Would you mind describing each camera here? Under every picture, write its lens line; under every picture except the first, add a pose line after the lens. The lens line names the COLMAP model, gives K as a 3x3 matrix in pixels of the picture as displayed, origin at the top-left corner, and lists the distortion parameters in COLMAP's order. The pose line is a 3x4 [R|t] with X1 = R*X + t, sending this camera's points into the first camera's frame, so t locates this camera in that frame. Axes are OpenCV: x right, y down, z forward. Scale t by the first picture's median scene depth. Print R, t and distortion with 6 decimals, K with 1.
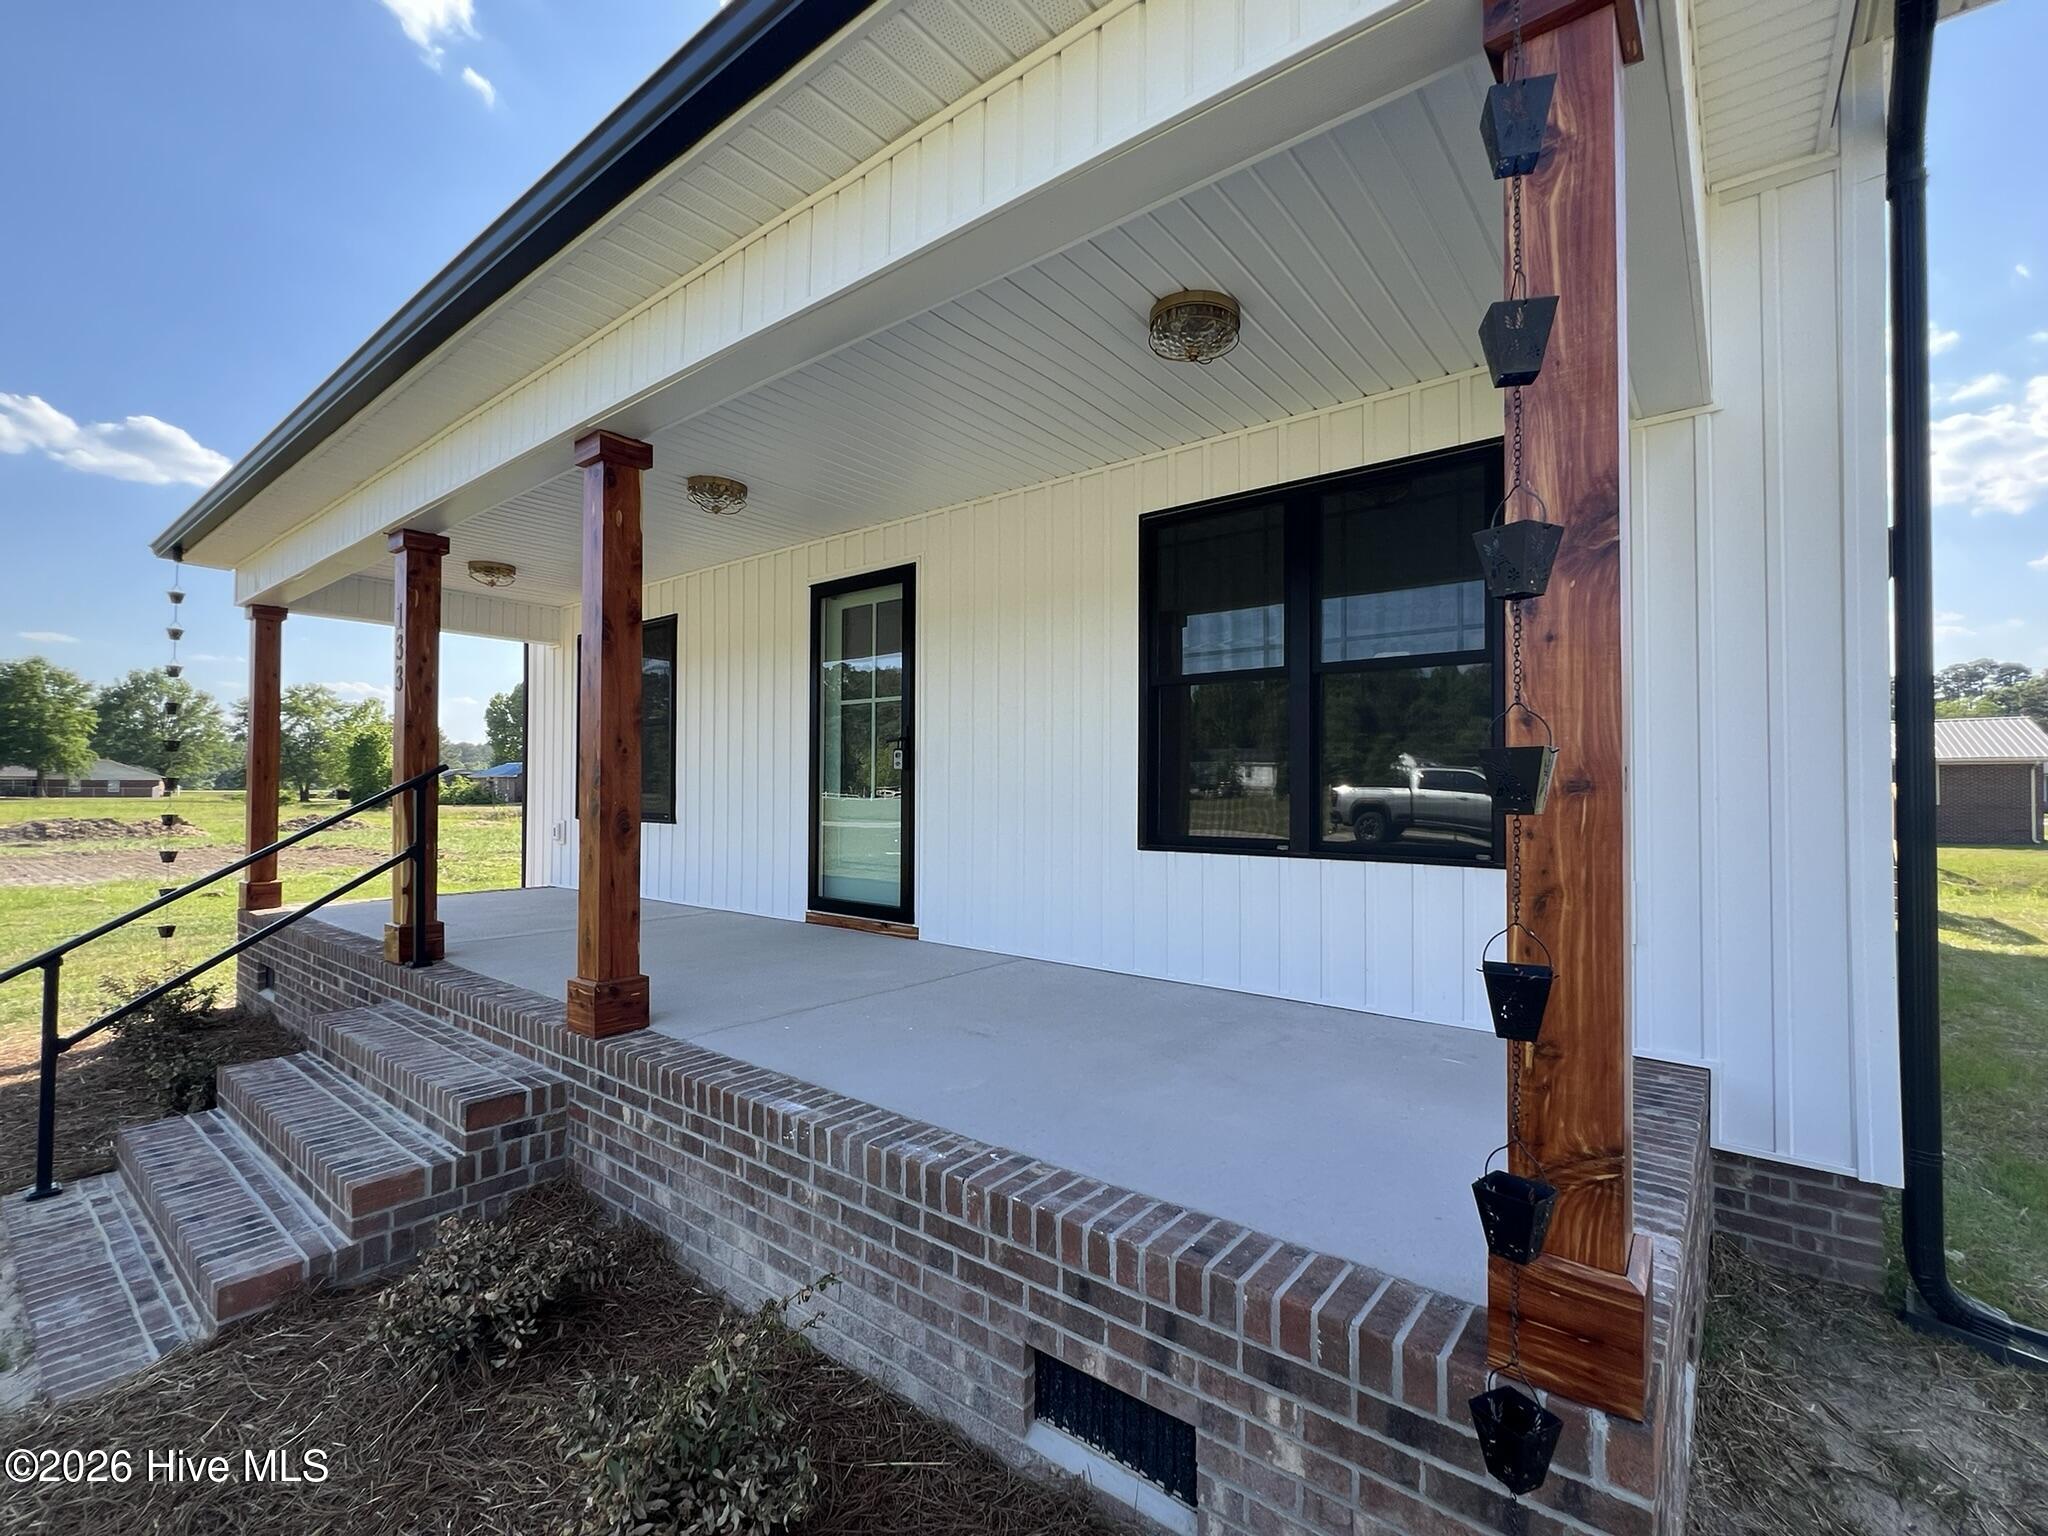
lens RADIAL K [[908.1, 0, 1024.0], [0, 908.1, 768.0], [0, 0, 1]] dist [-0.000838, -0.000275]
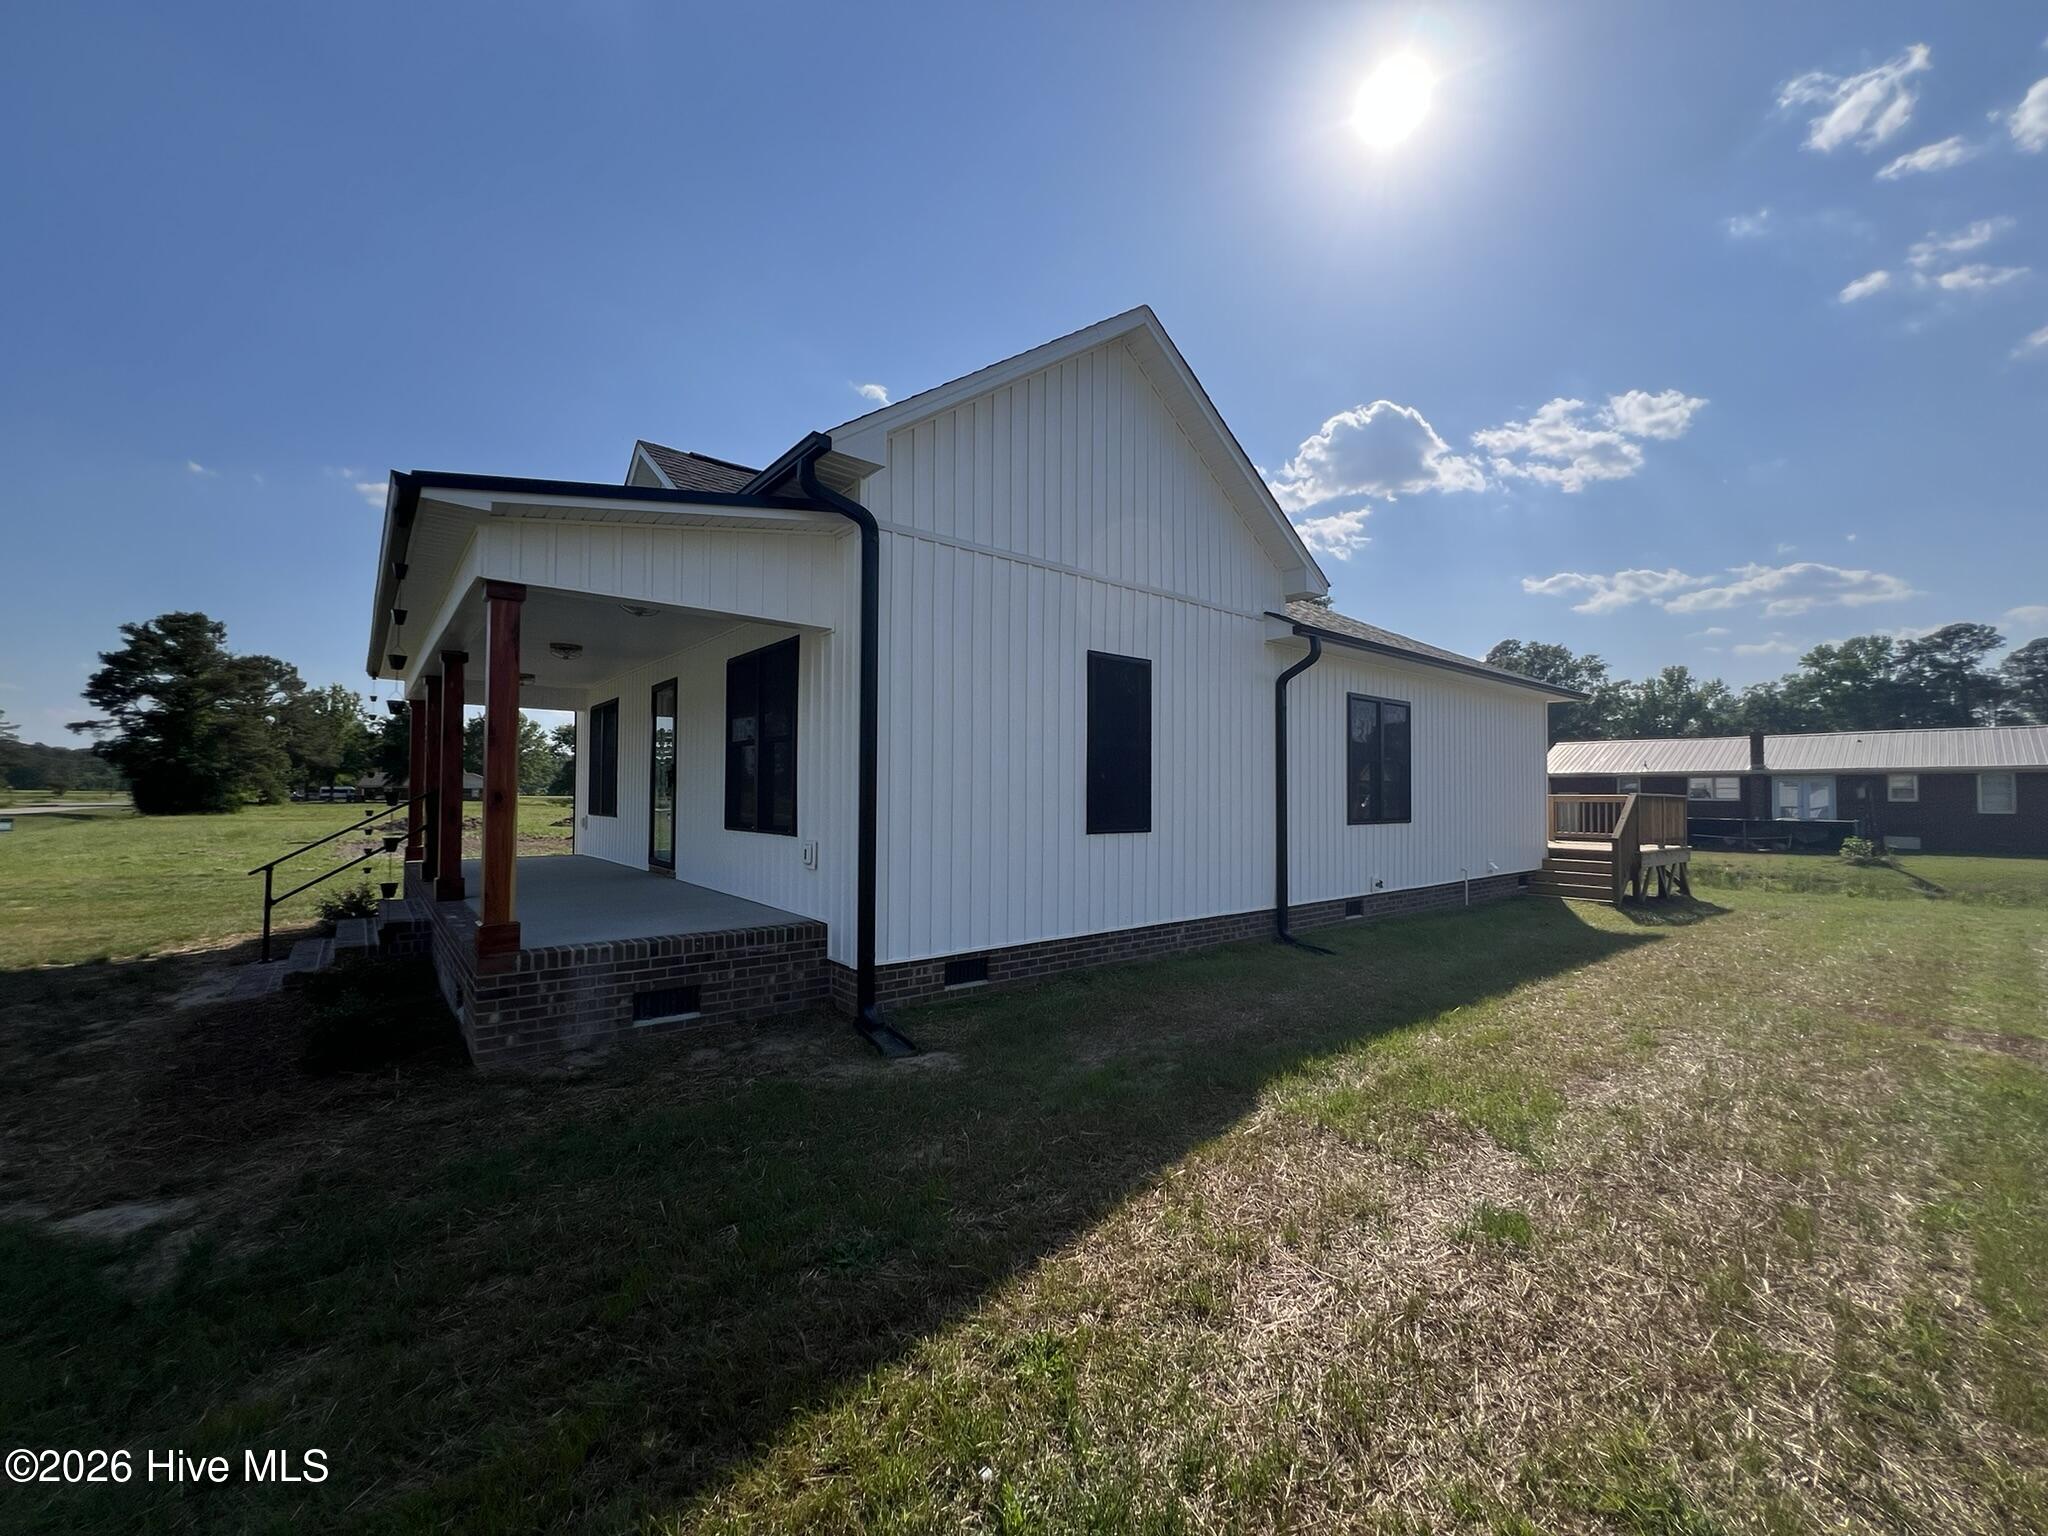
lens RADIAL K [[819.4, 0, 1026.9], [0, 819.4, 773.8], [0, 0, 1]] dist [-0.000419, -0.000482]
pose [[0.977895, -0.005911, -0.209014, 1.735945], [0.004978, 0.999975, -0.004989, -0.028761], [0.209038, 0.003839, 0.977900, -0.924323]]
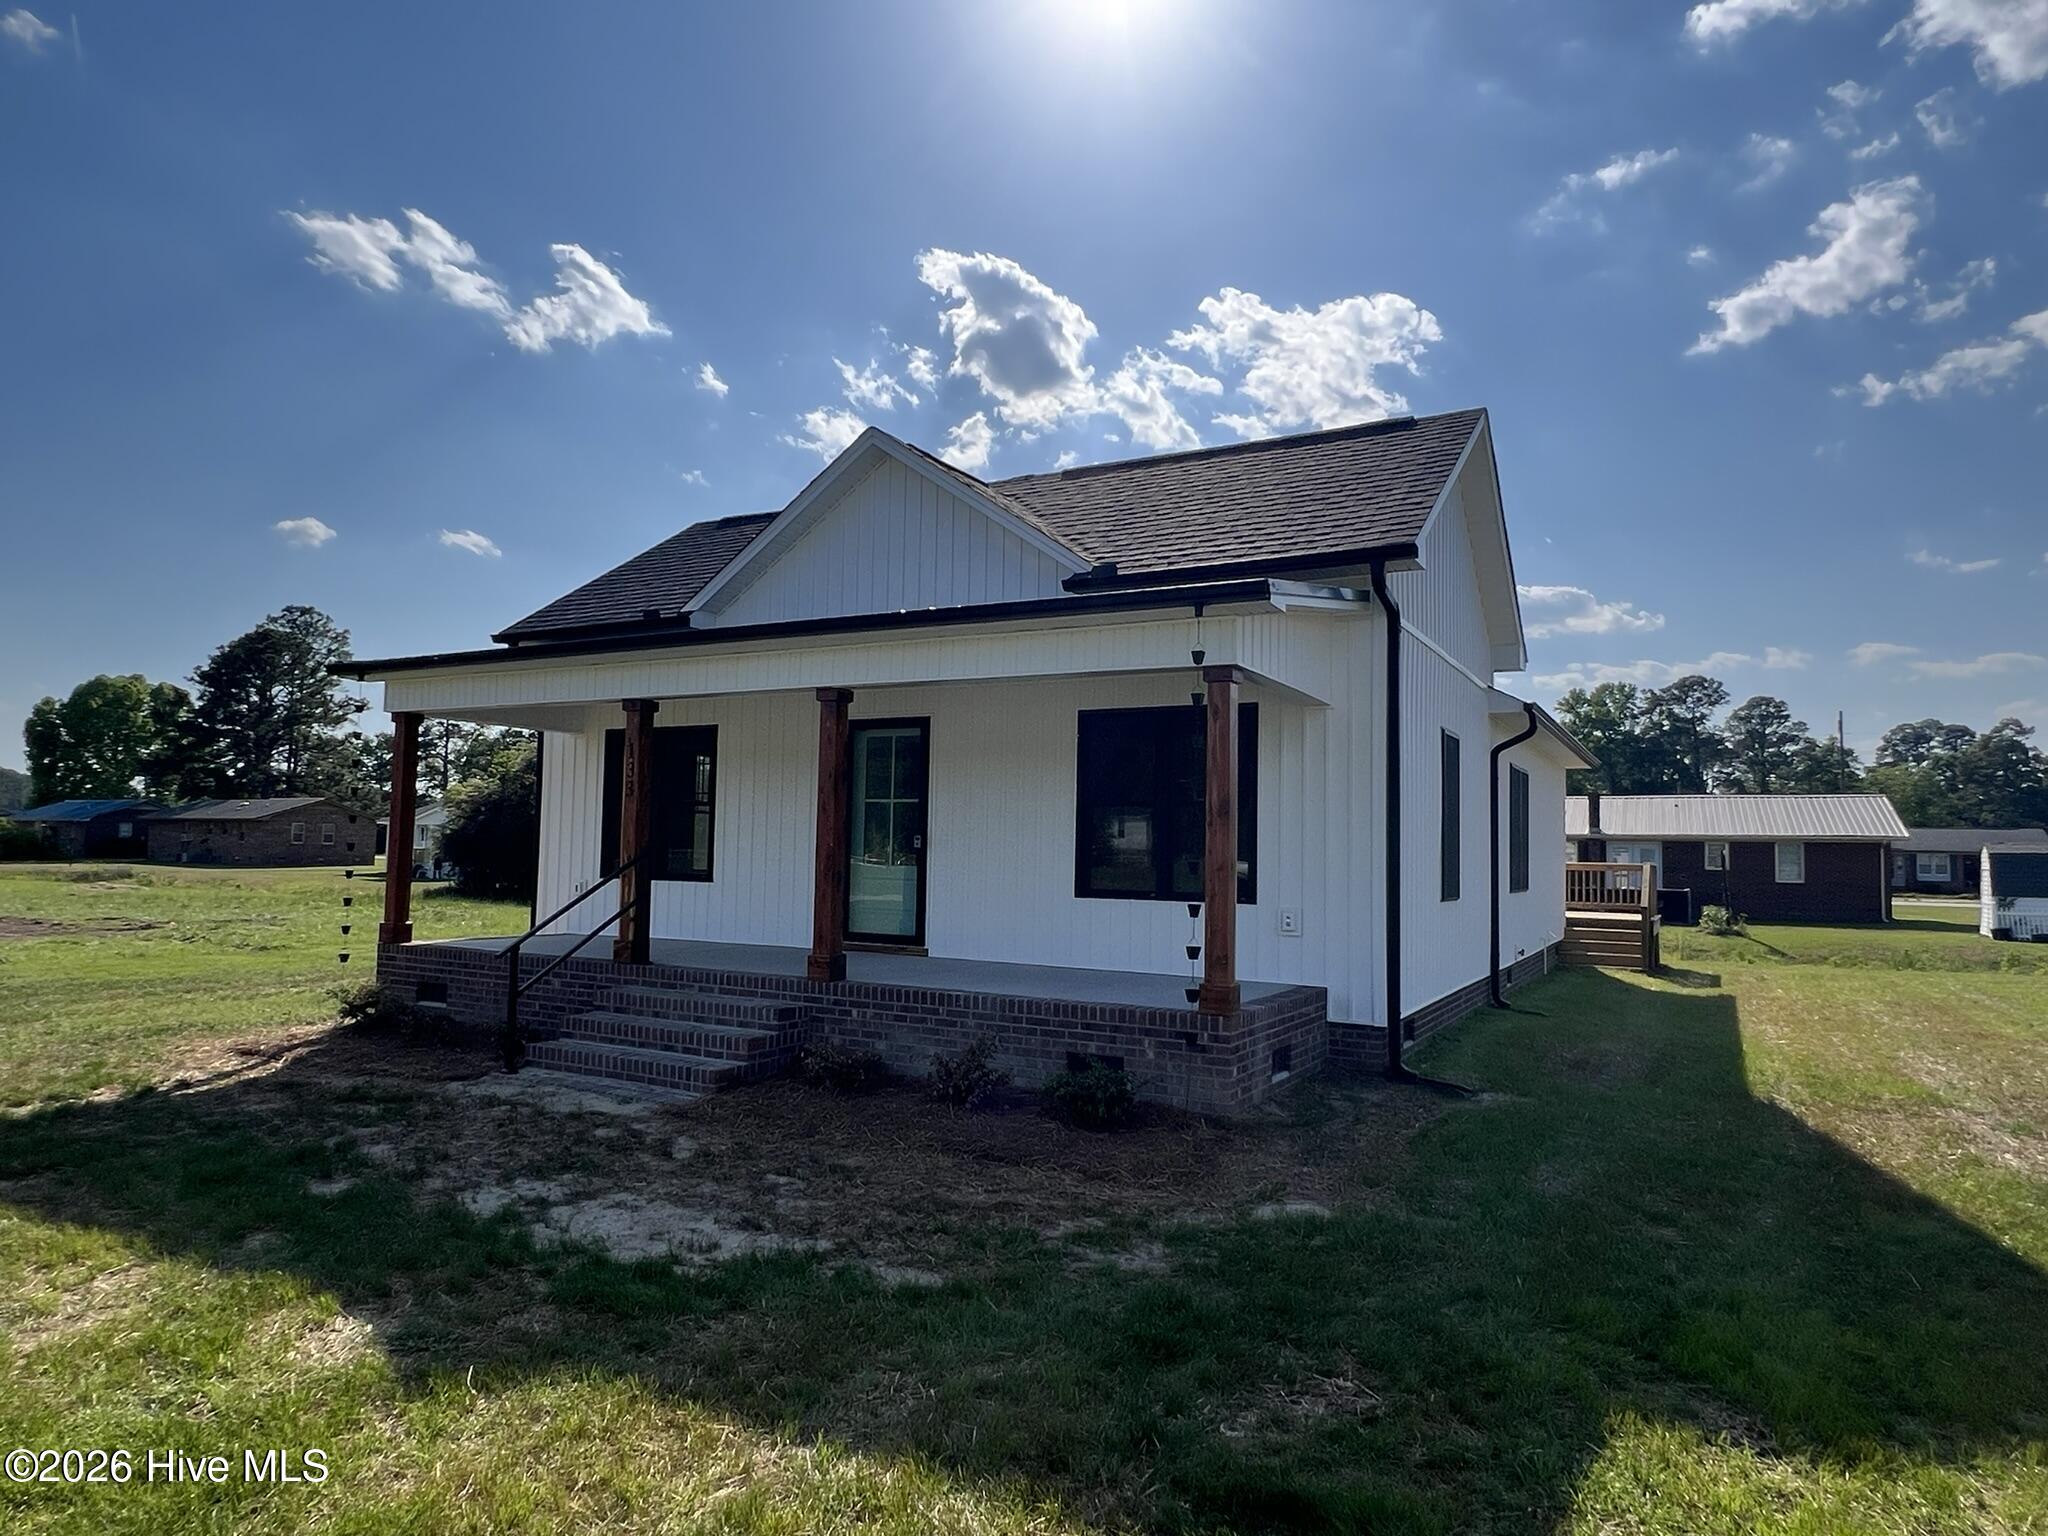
lens RADIAL K [[1243.1, 0, 1023.6], [0, 1243.1, 791.3], [0, 0, 1]] dist [0.003340, 0.001317]
pose [[0.985590, 0.022950, 0.167587, -0.593384], [-0.018814, 0.999479, -0.026226, -0.080042], [-0.168102, 0.022695, 0.985508, -2.138639]]
